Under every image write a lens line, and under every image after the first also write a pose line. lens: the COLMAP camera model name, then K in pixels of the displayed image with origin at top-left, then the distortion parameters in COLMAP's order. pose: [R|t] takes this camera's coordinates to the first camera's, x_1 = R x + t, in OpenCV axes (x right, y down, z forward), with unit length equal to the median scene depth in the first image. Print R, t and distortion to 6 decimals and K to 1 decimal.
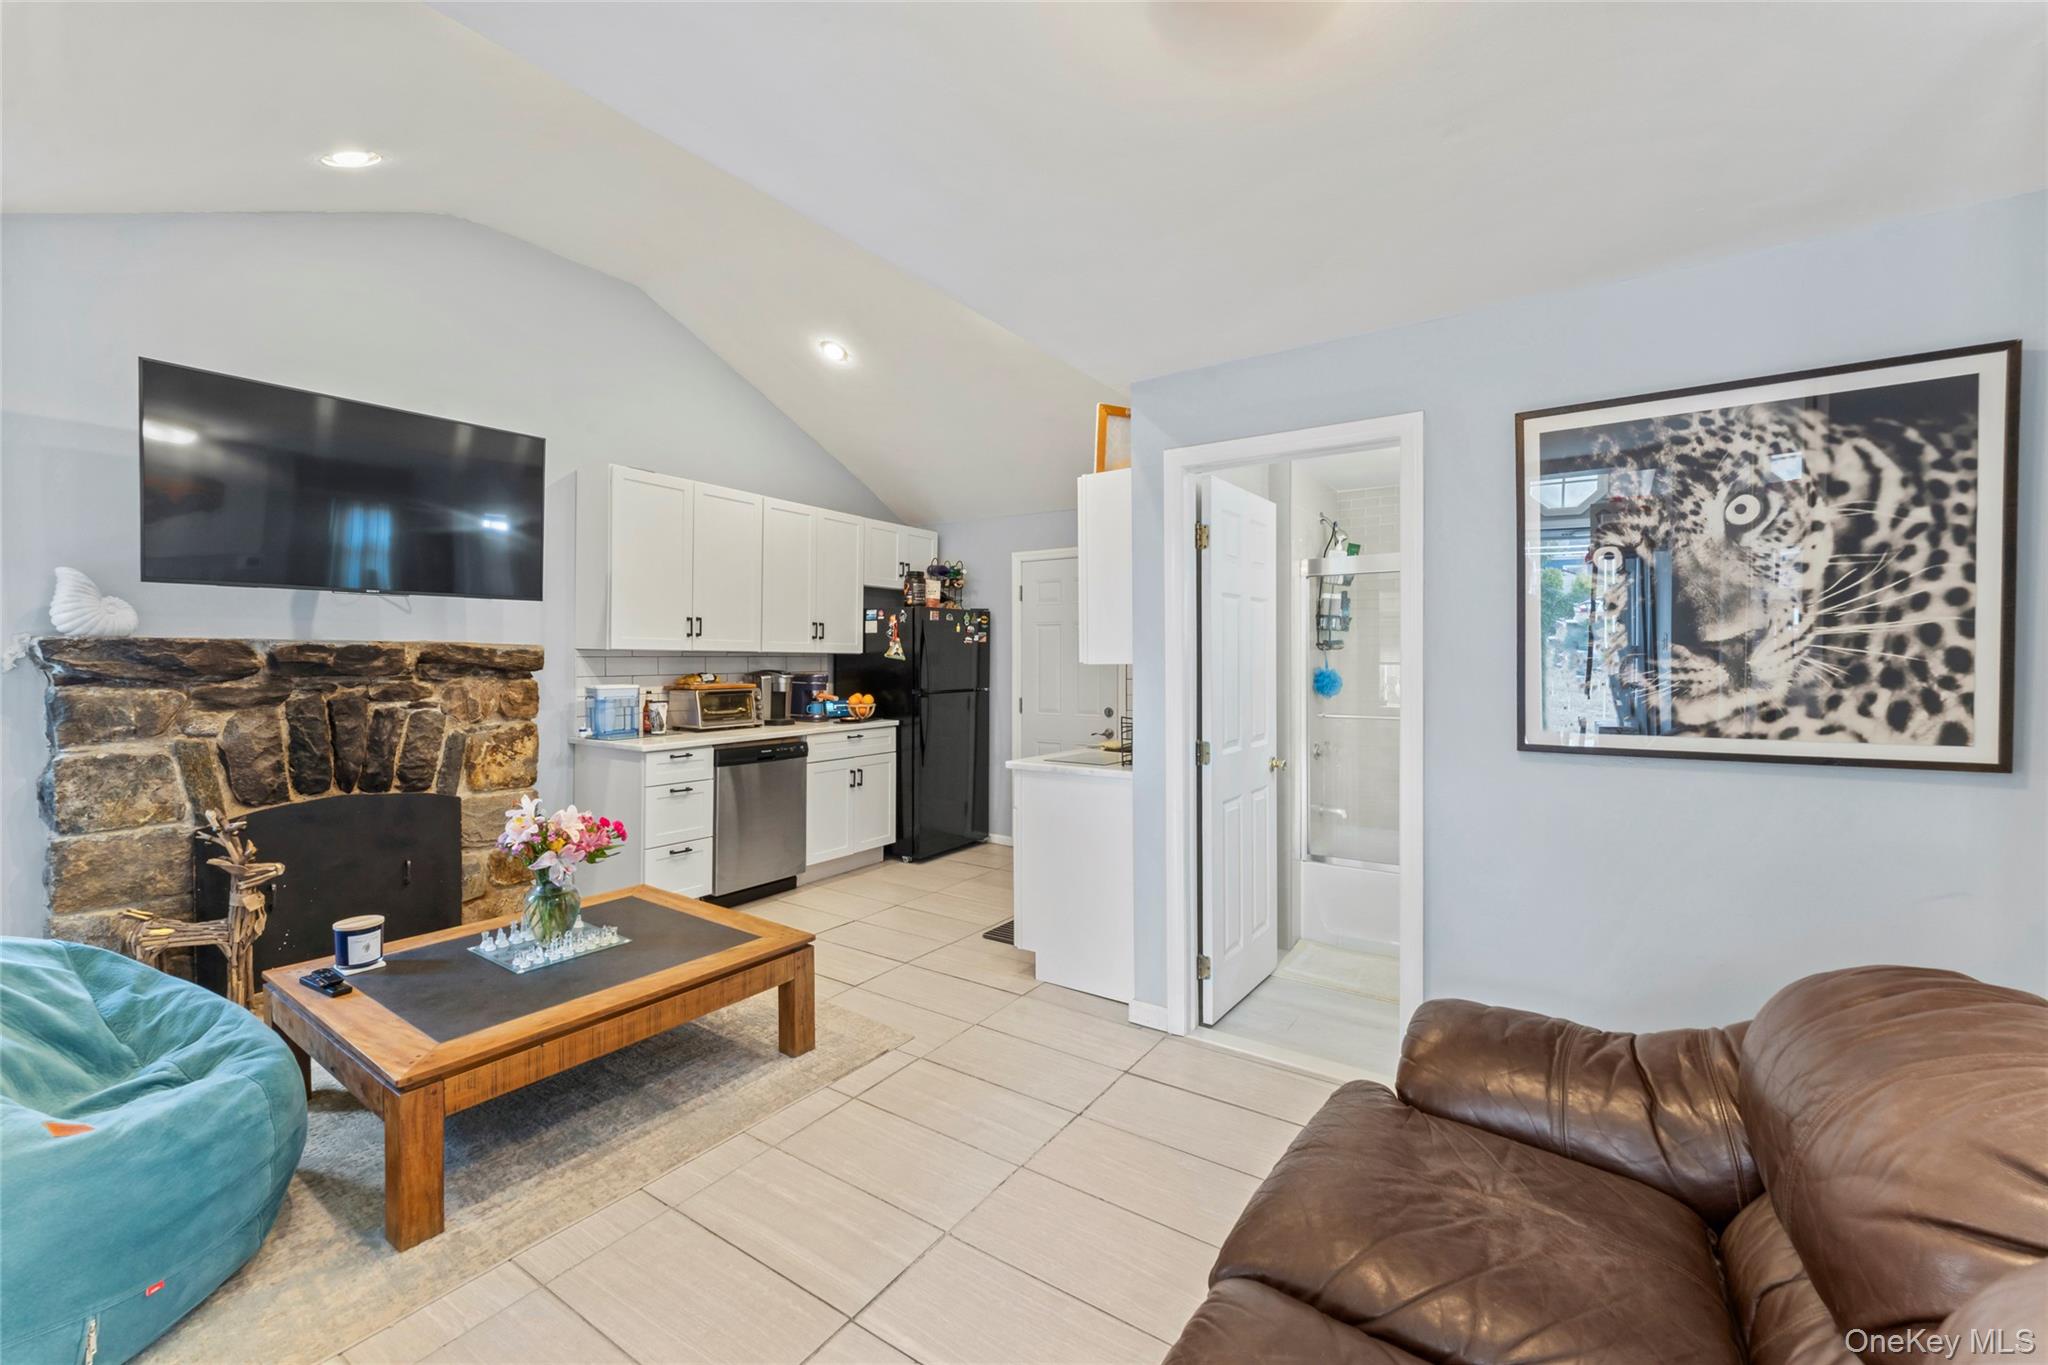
lens RADIAL K [[831.9, 0, 1026.4], [0, 831.9, 670.9], [0, 0, 1]] dist [-0.002286, -0.000291]
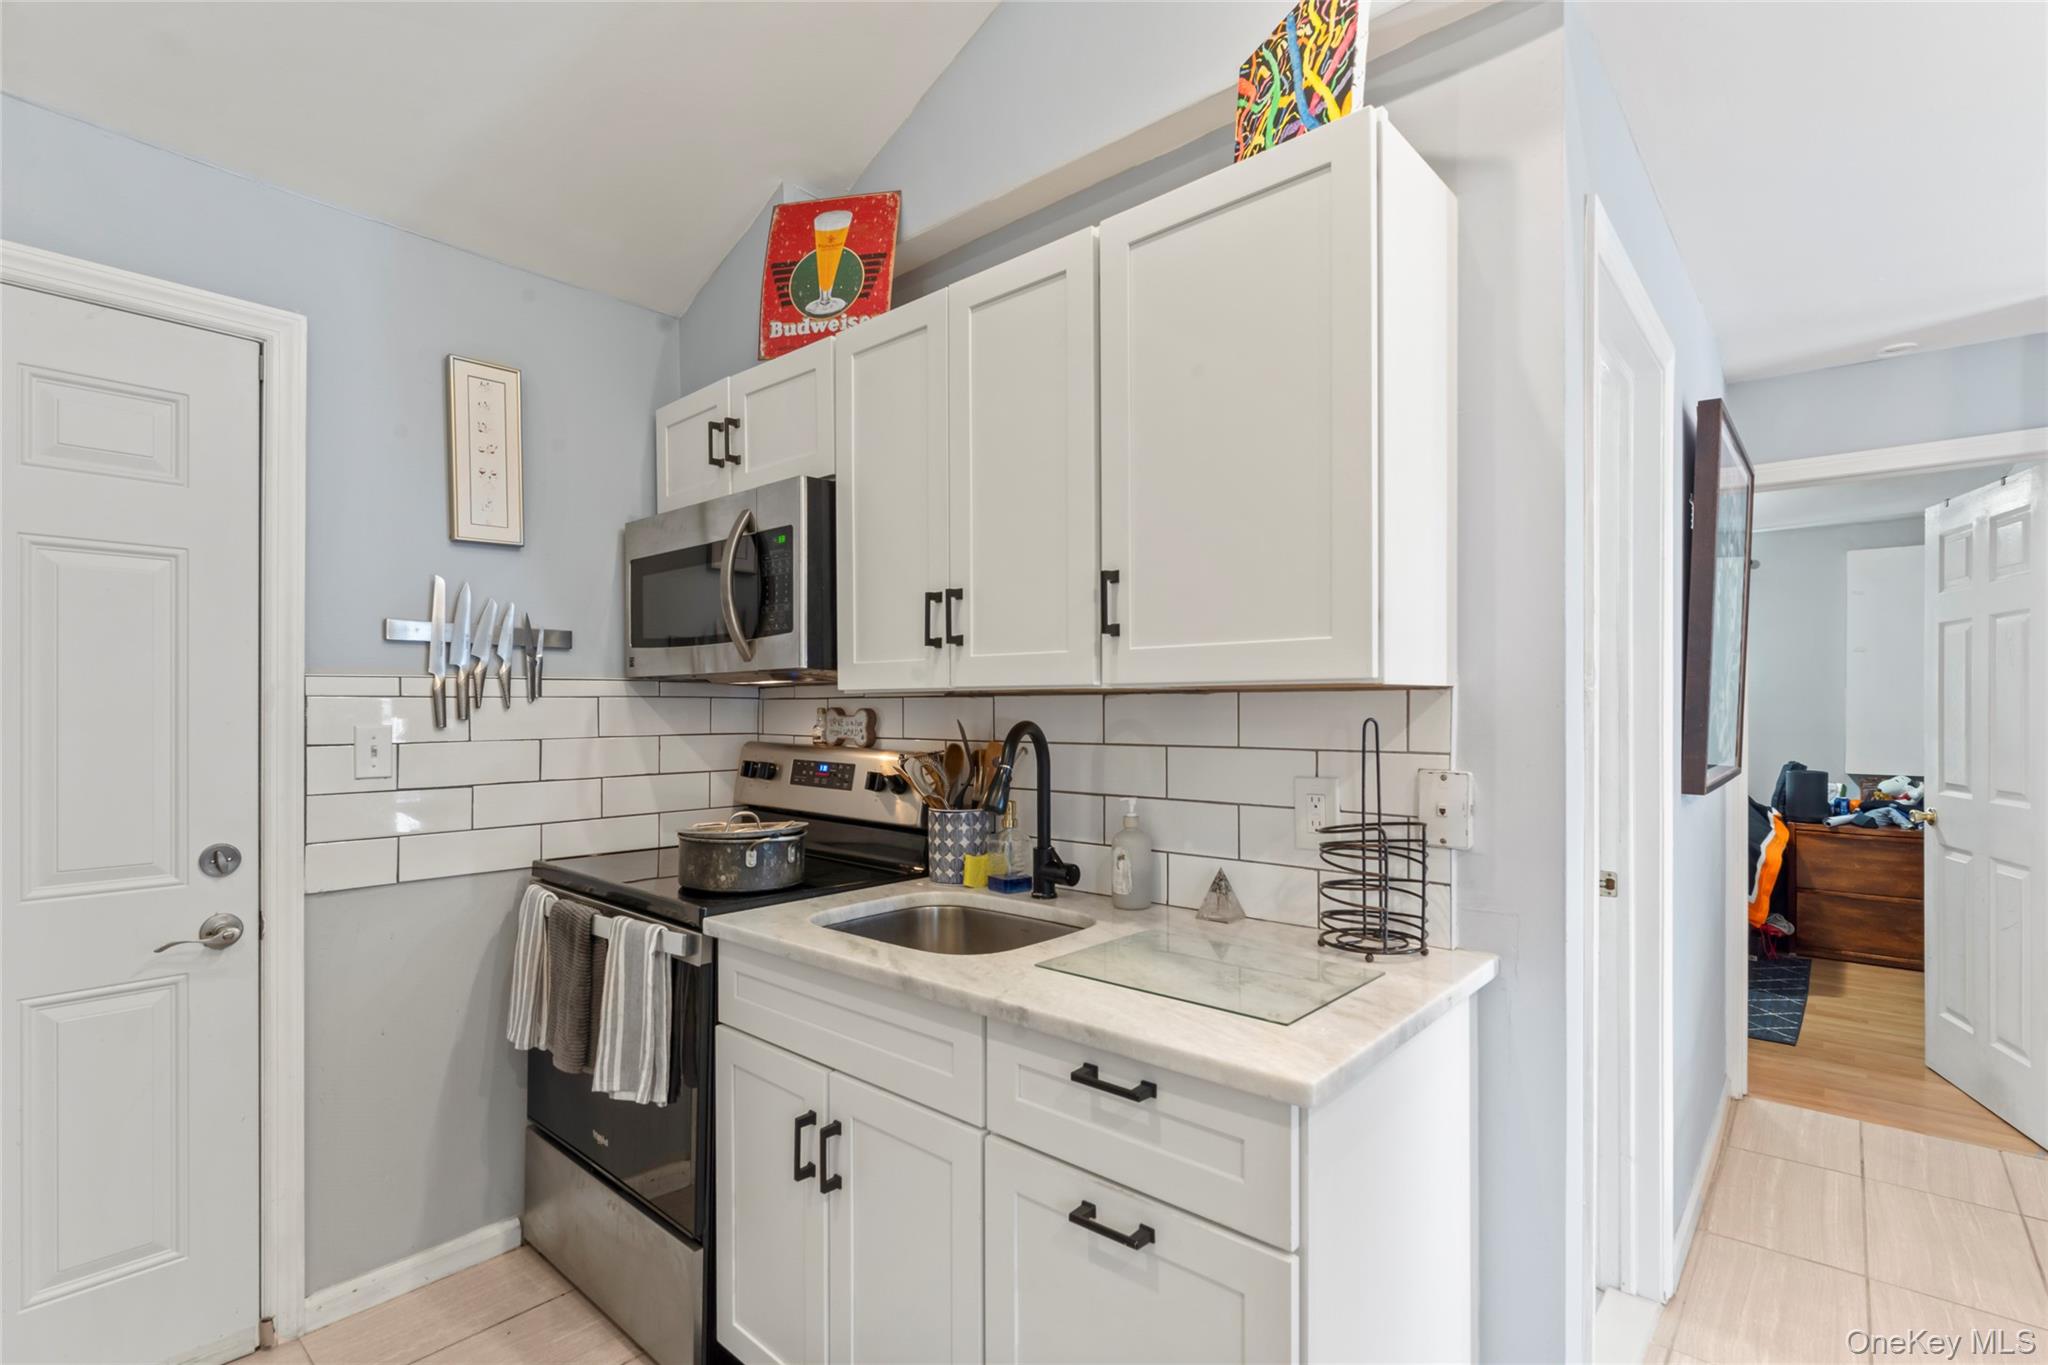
lens RADIAL K [[950.7, 0, 1016.8], [0, 950.7, 708.8], [0, 0, 1]] dist [-0.002553, -0.000424]
pose [[0.132389, 0.003189, 0.991193, -0.260490], [0.013649, 0.999894, -0.005040, 0.001627], [-0.991104, 0.014196, 0.132332, 0.884883]]
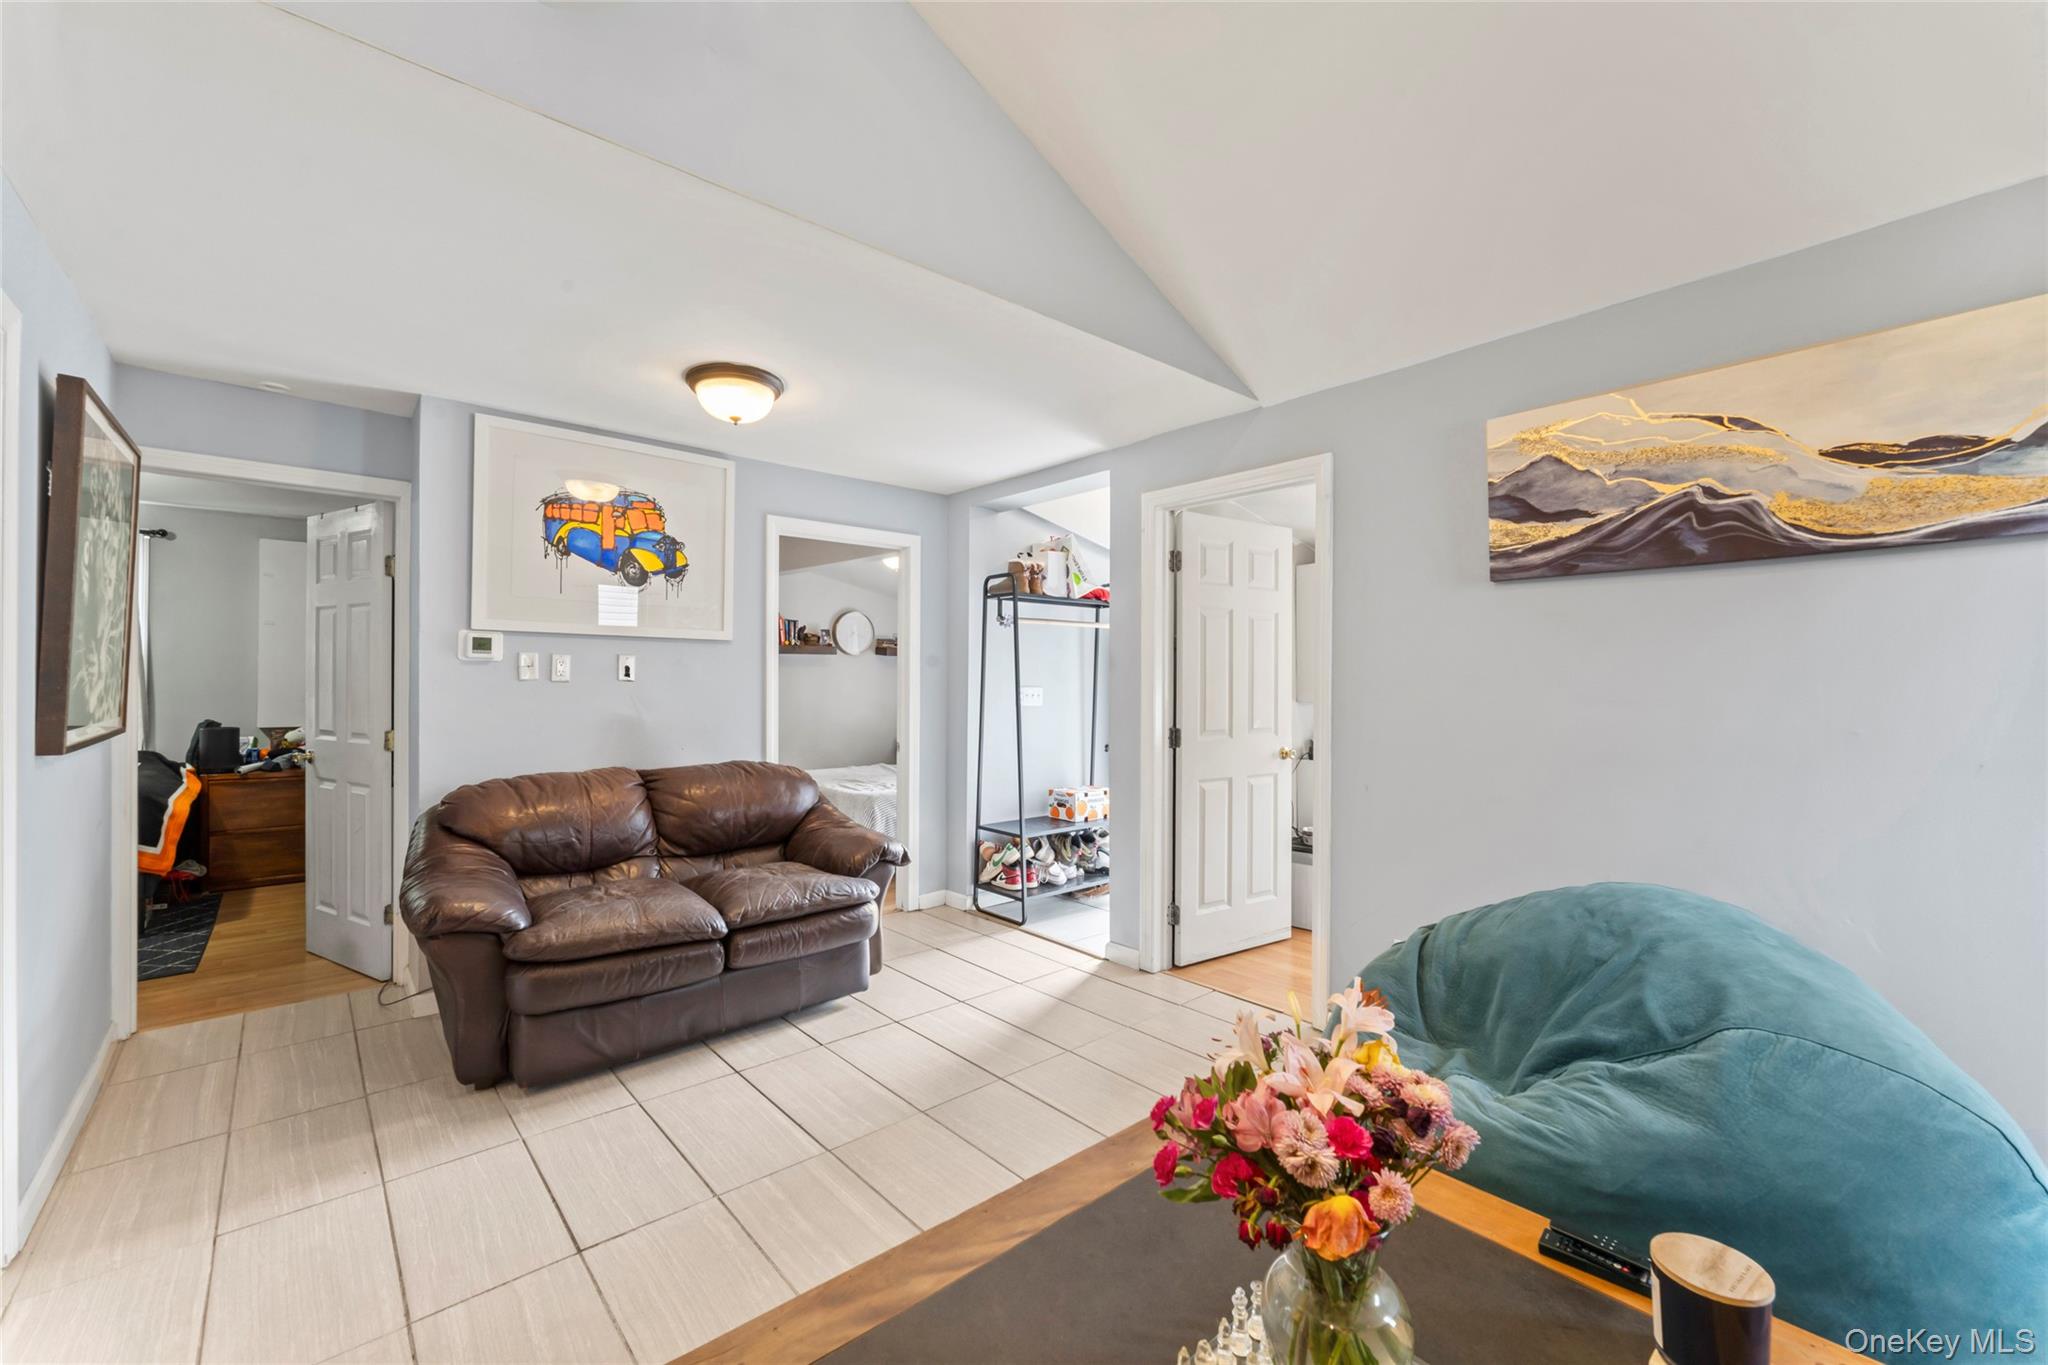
lens RADIAL K [[820.7, 0, 1024.9], [0, 820.7, 678.7], [0, 0, 1]] dist [-0.002246, -0.000453]
pose [[-0.967293, -0.003370, 0.253640, -0.345519], [0.000390, 0.999891, 0.014772, 0.001472], [-0.253662, 0.014388, -0.967186, 0.891446]]
